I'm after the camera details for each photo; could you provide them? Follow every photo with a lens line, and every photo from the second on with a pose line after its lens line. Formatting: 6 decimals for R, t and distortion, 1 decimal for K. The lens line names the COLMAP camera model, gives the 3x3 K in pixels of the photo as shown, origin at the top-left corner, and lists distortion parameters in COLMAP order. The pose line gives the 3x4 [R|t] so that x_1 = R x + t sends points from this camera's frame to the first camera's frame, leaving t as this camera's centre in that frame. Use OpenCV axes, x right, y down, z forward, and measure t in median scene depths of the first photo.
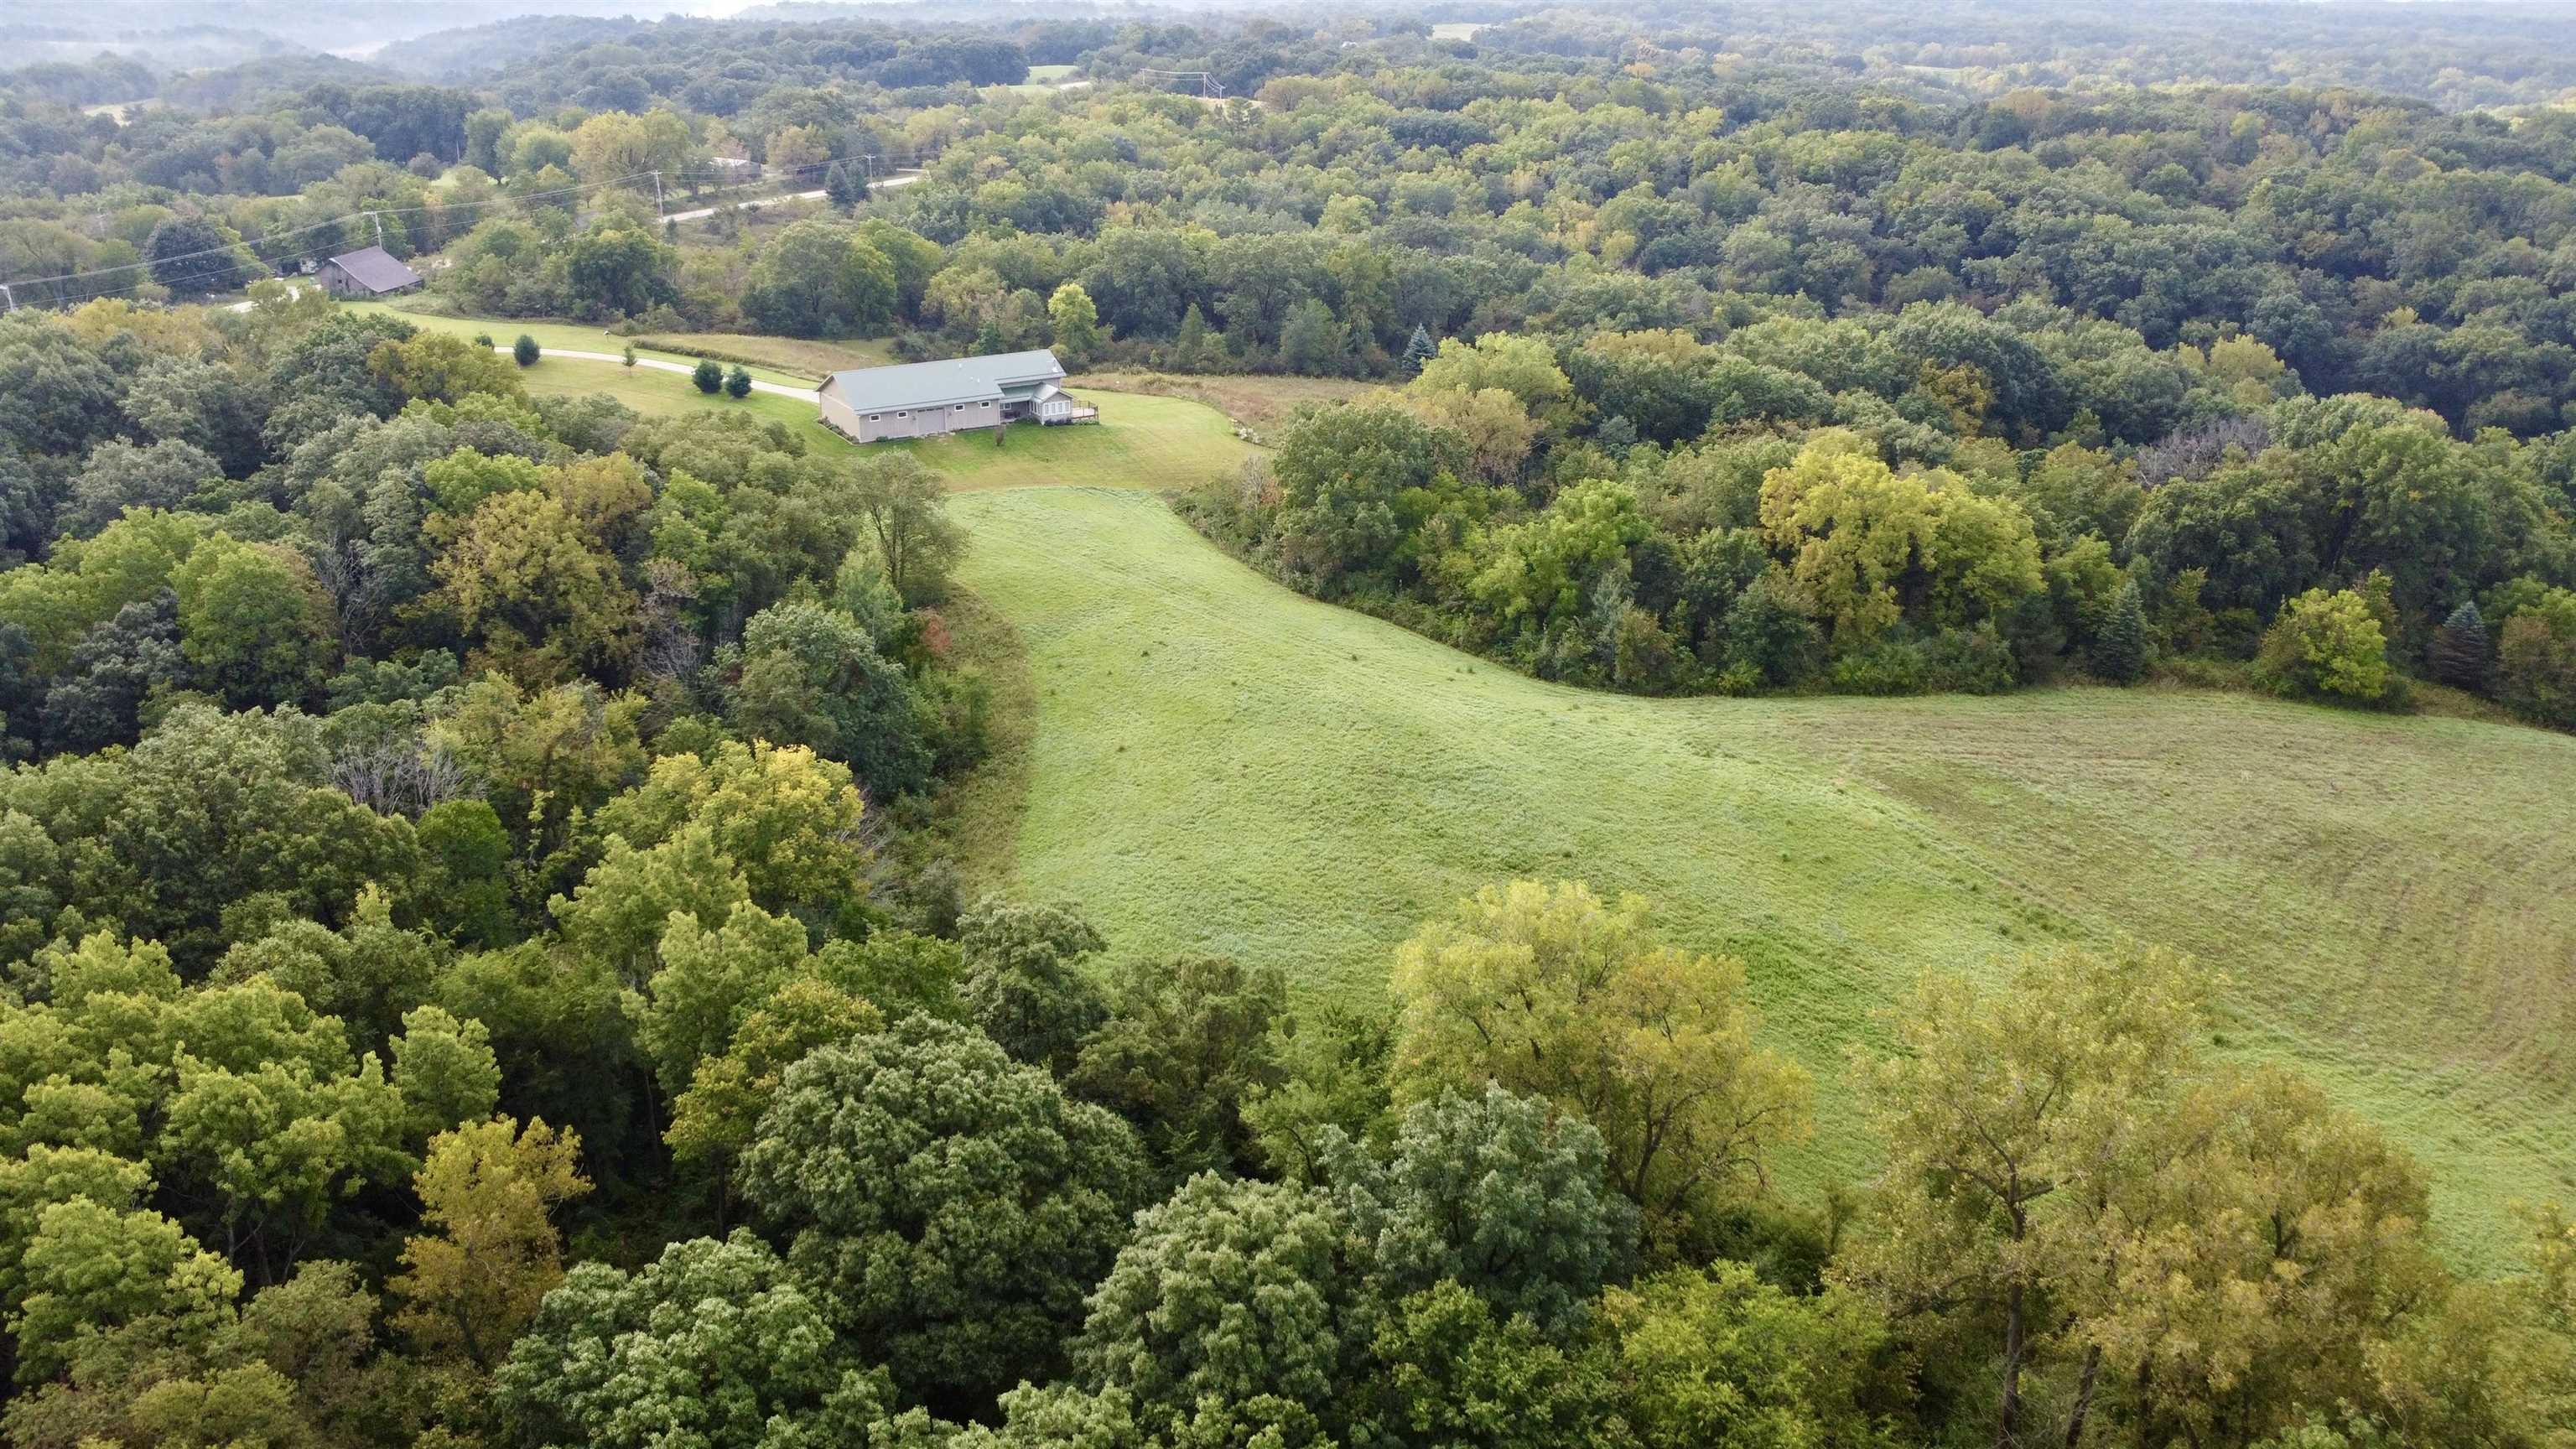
lens RADIAL K [[1868.9, 0, 1279.0], [0, 1868.9, 722.7], [0, 0, 1]] dist [-0.025352, -0.018008]
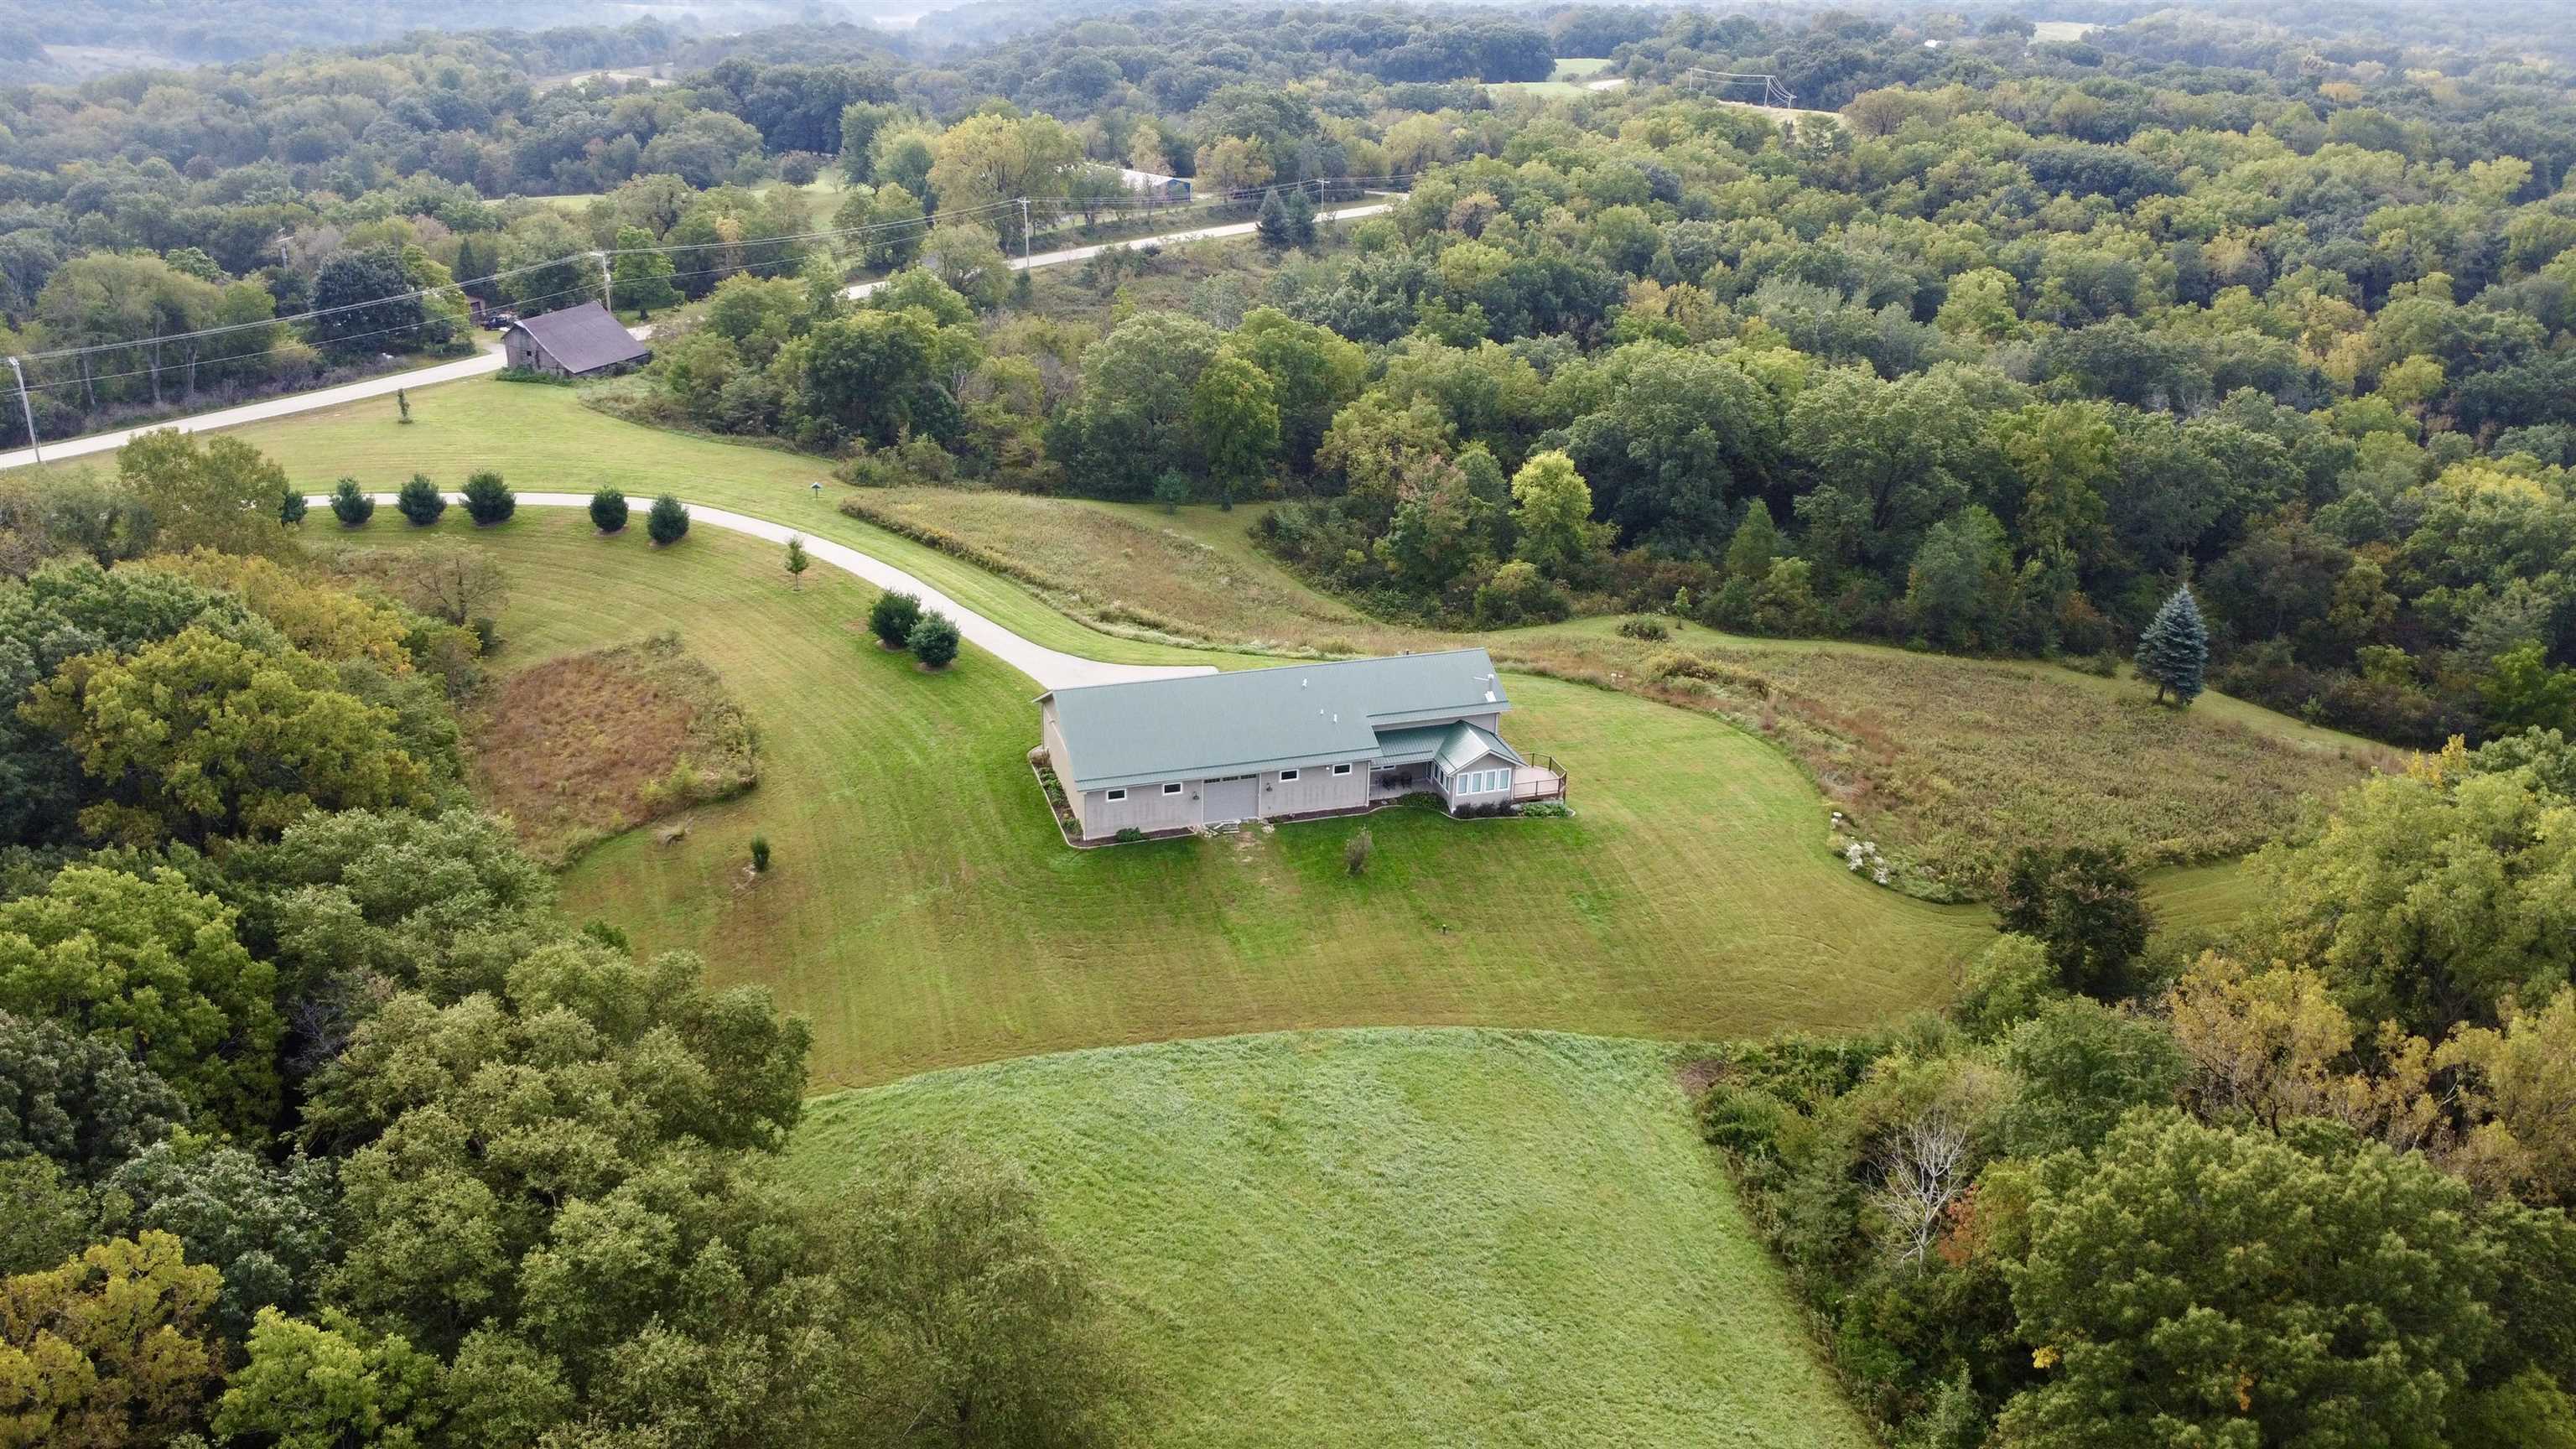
lens RADIAL K [[1868.9, 0, 1277.4], [0, 1868.9, 729.3], [0, 0, 1]] dist [-0.025352, -0.018008]
pose [[0.963392, 0.111747, -0.243696, -0.039108], [-0.109246, 0.993730, 0.023802, -0.143719], [0.244827, 0.003692, 0.969560, 0.378350]]
